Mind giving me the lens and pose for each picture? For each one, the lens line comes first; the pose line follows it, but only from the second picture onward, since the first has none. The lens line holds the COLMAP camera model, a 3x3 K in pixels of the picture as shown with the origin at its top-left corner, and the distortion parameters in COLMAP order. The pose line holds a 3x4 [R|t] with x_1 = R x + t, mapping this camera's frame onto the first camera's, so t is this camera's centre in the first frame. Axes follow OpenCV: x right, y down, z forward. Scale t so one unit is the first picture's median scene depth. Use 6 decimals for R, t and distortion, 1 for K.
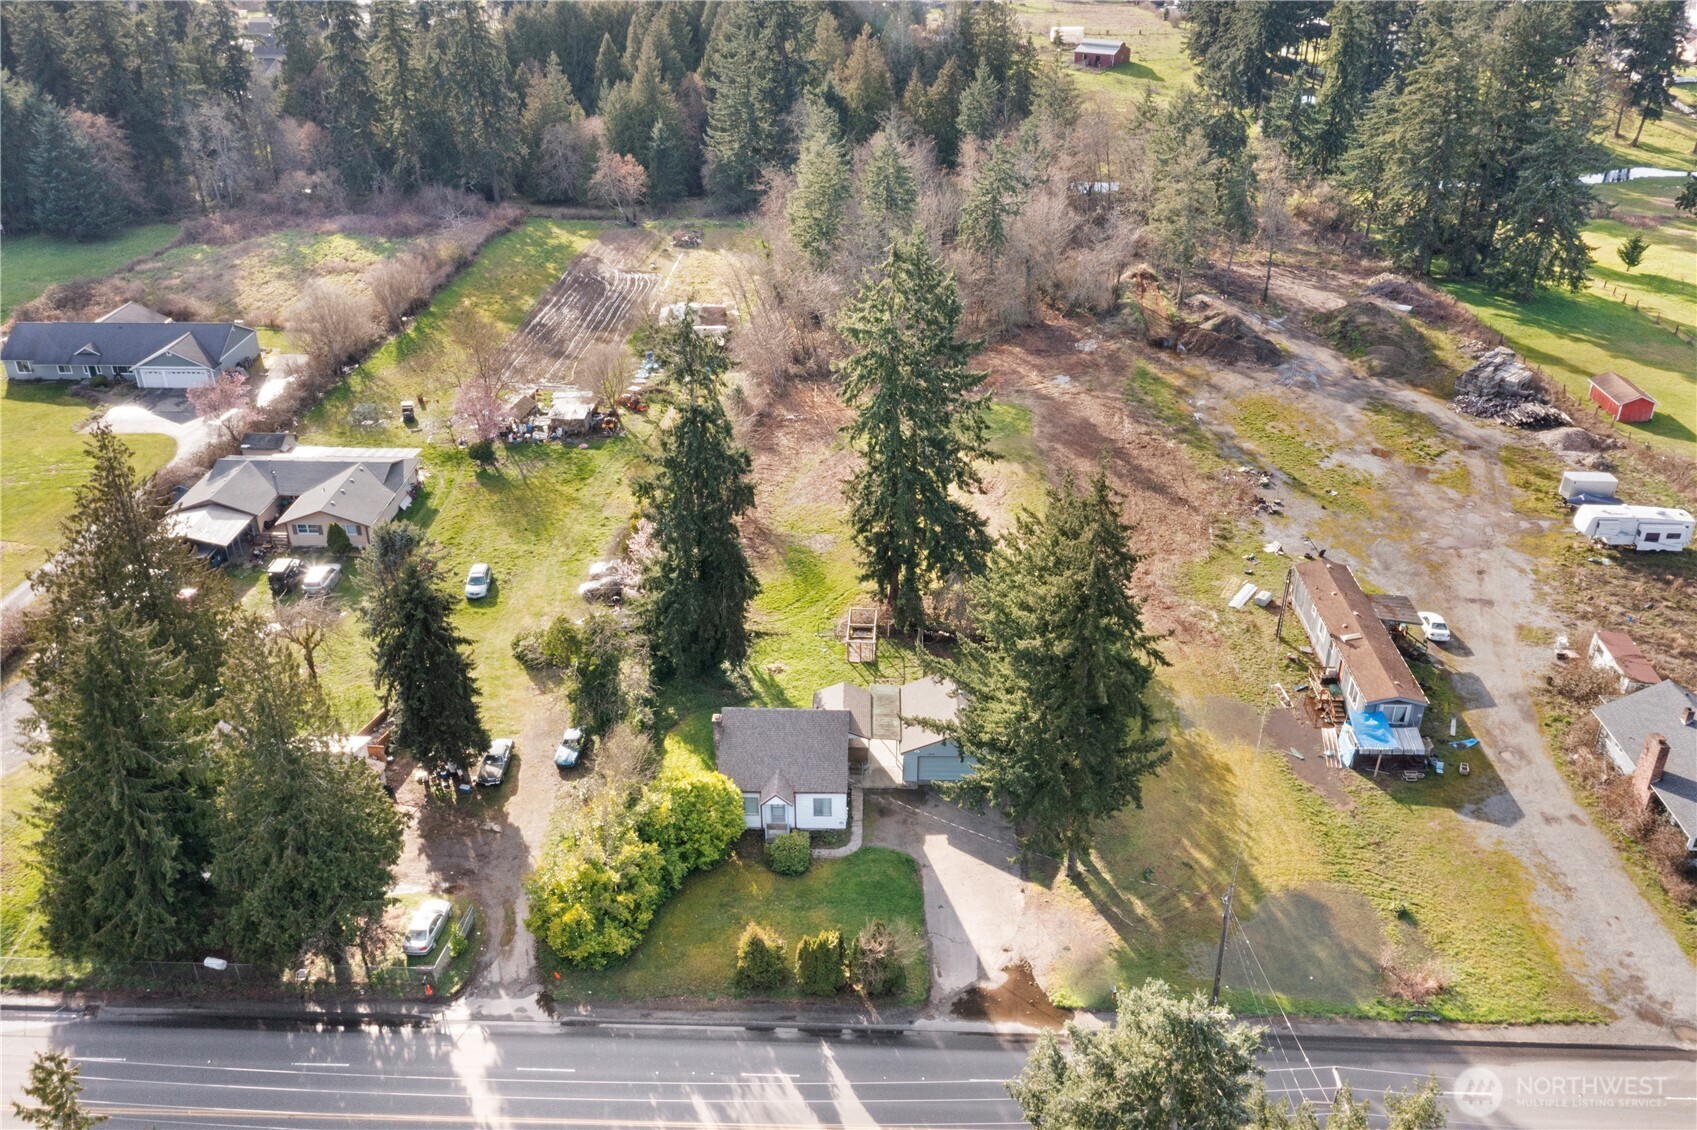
lens RADIAL K [[1312.8, 0, 848.5], [0, 1312.8, 565.0], [0, 0, 1]] dist [-0.006155, 0.003680]
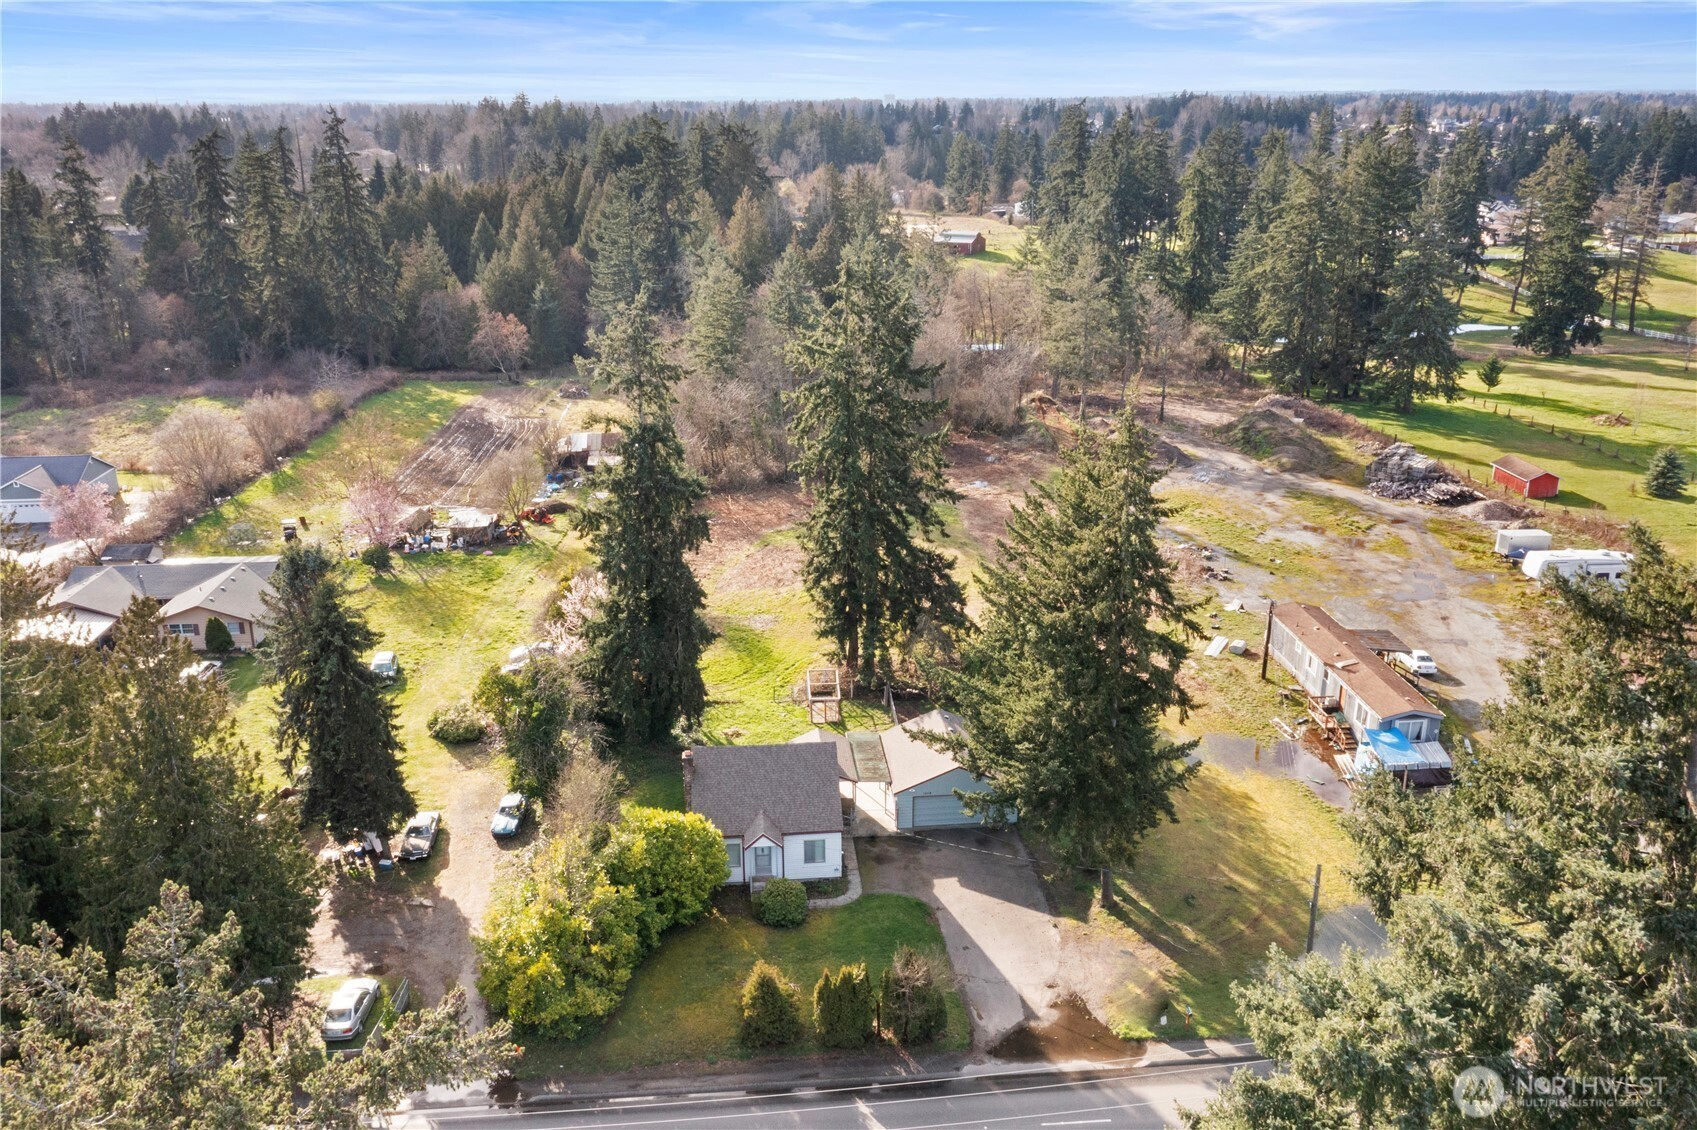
lens RADIAL K [[1312.8, 0, 848.5], [0, 1312.8, 565.0], [0, 0, 1]] dist [-0.006155, 0.003680]
pose [[0.993867, -0.039003, 0.103474, -0.062142], [0.054933, 0.986246, -0.155889, 0.104818], [-0.095971, 0.160617, 0.982340, 0.091706]]
